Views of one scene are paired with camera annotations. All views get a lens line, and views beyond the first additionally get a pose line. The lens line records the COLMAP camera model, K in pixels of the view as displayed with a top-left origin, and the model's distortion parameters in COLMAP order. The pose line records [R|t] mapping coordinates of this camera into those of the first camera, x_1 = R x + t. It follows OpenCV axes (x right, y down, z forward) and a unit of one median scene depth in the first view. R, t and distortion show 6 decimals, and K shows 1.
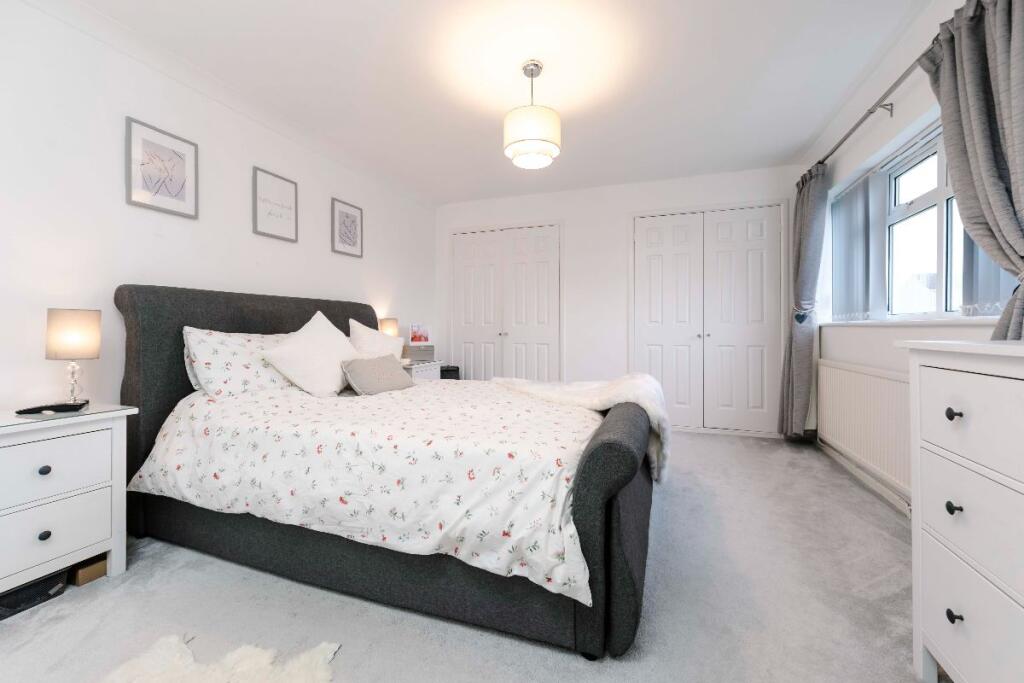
lens RADIAL K [[407.9, 0, 529.6], [0, 407.9, 333.1], [0, 0, 1]] dist [-0.000192, -0.000108]
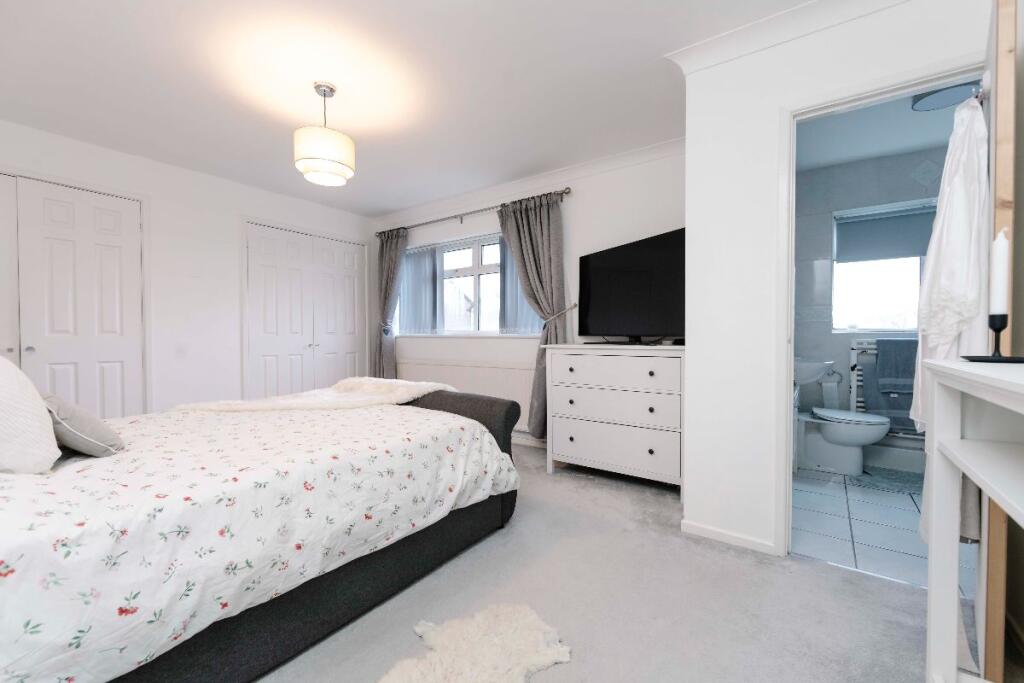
lens RADIAL K [[406.2, 0, 516.0], [0, 406.2, 346.7], [0, 0, 1]] dist [-0.001965, -0.000046]
pose [[0.285473, -0.021838, 0.958138, -1.154498], [0.009353, 0.999756, 0.019999, -0.015795], [-0.958341, 0.003253, 0.285608, 0.336306]]
